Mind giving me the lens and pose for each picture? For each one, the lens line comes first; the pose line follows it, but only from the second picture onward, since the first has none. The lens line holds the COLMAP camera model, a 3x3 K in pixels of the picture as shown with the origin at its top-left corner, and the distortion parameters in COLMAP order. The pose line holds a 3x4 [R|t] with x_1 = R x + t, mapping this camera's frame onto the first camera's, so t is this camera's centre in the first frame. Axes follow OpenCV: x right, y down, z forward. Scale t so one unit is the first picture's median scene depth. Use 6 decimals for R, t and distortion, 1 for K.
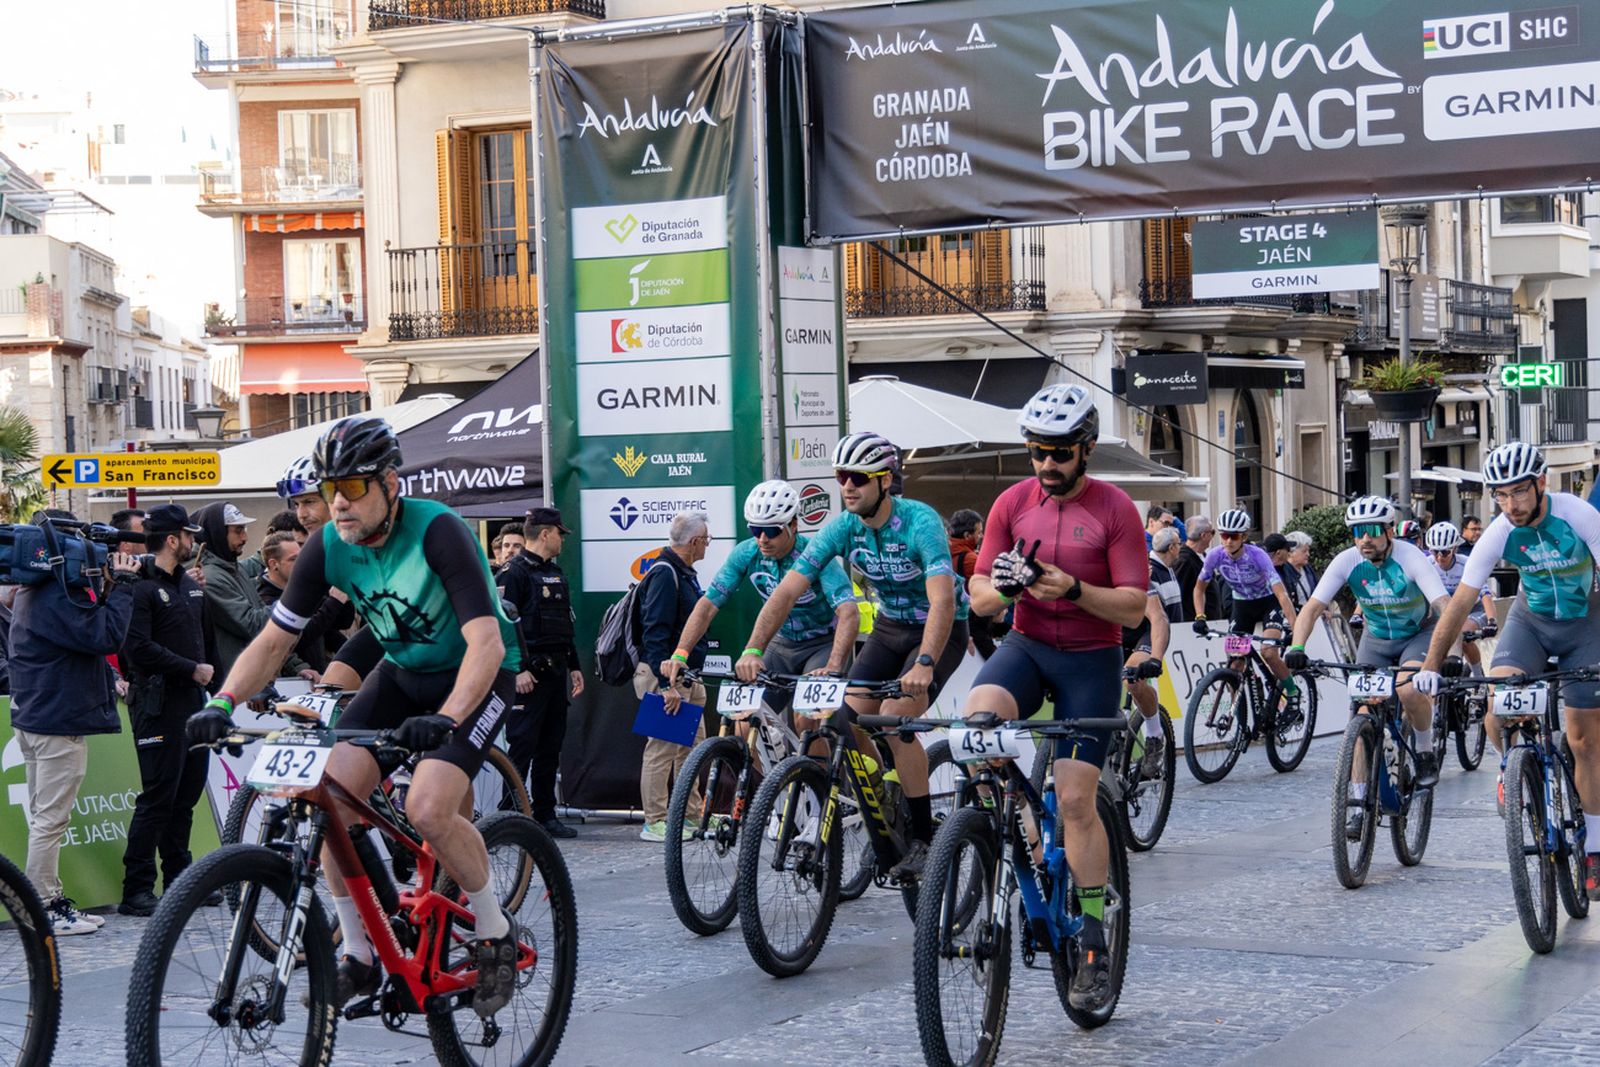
lens RADIAL K [[2763.3, 0, 645.4], [0, 2763.3, 533.0], [0, 0, 1]] dist [-0.025544, 0.186983]
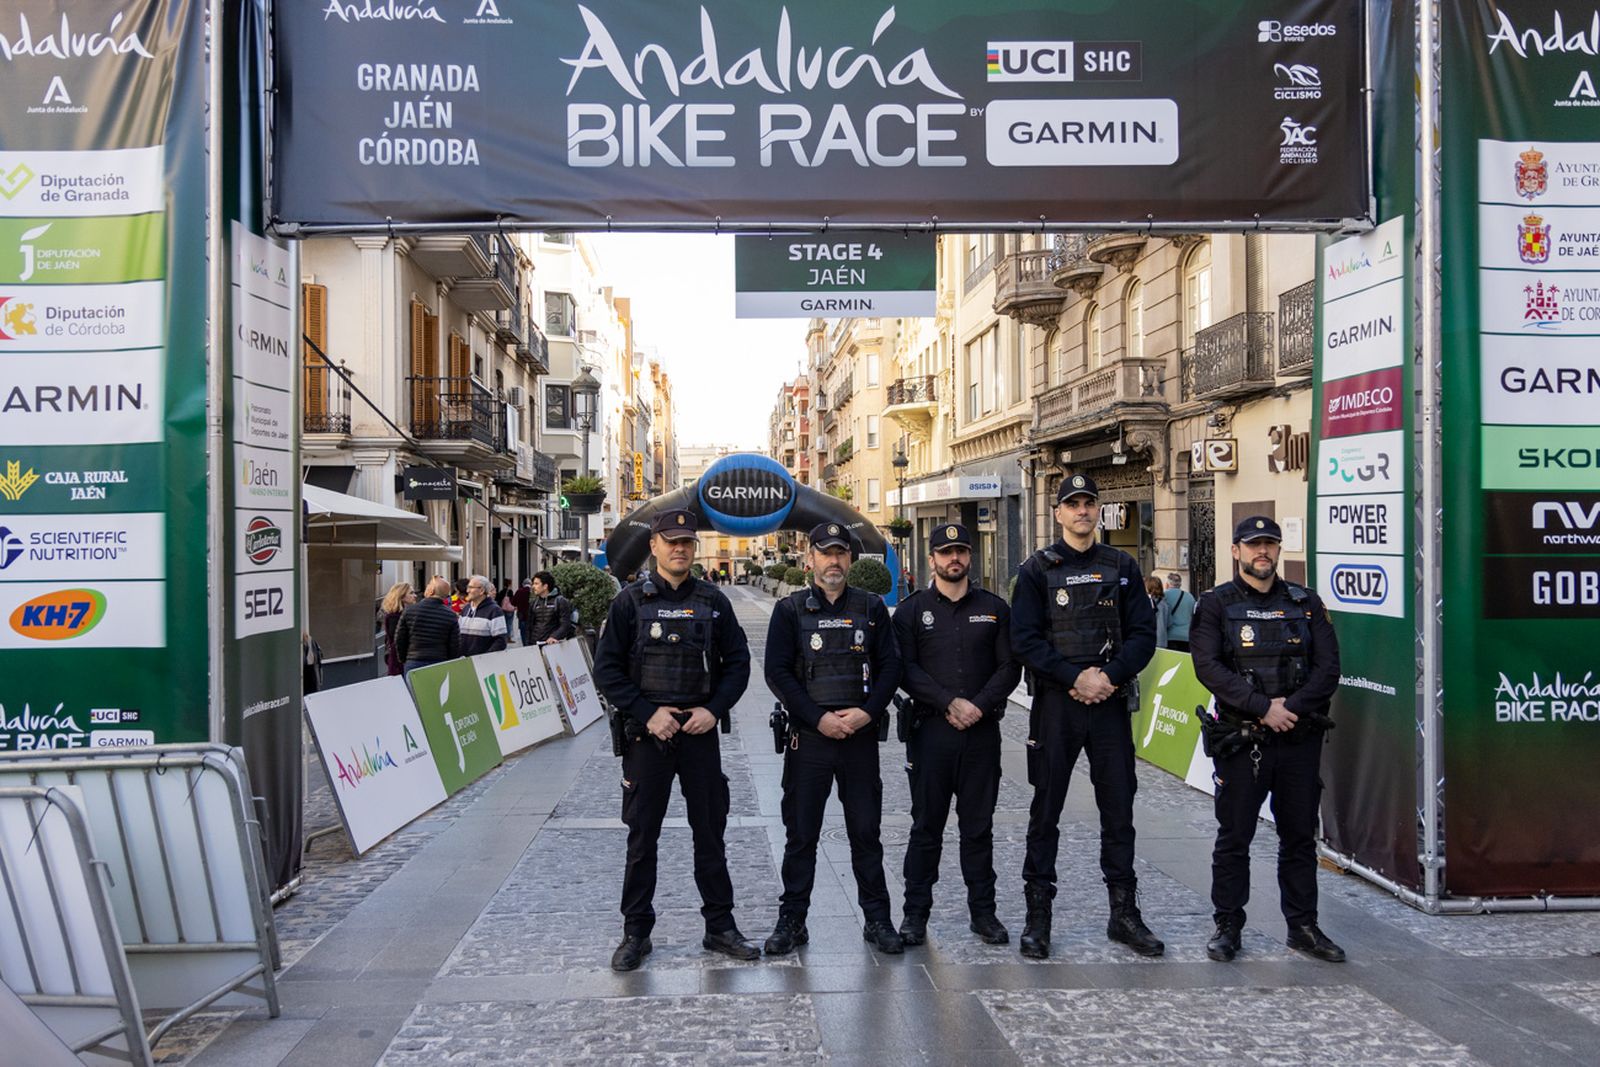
lens RADIAL K [[1140.1, 0, 713.4], [0, 1140.1, 526.5], [0, 0, 1]] dist [0.011746, -0.007005]
pose [[0.859929, 0.026026, 0.509750, -0.000017], [0.000493, 0.998656, -0.051820, 0.004517], [-0.510413, 0.044812, 0.858761, 0.733728]]
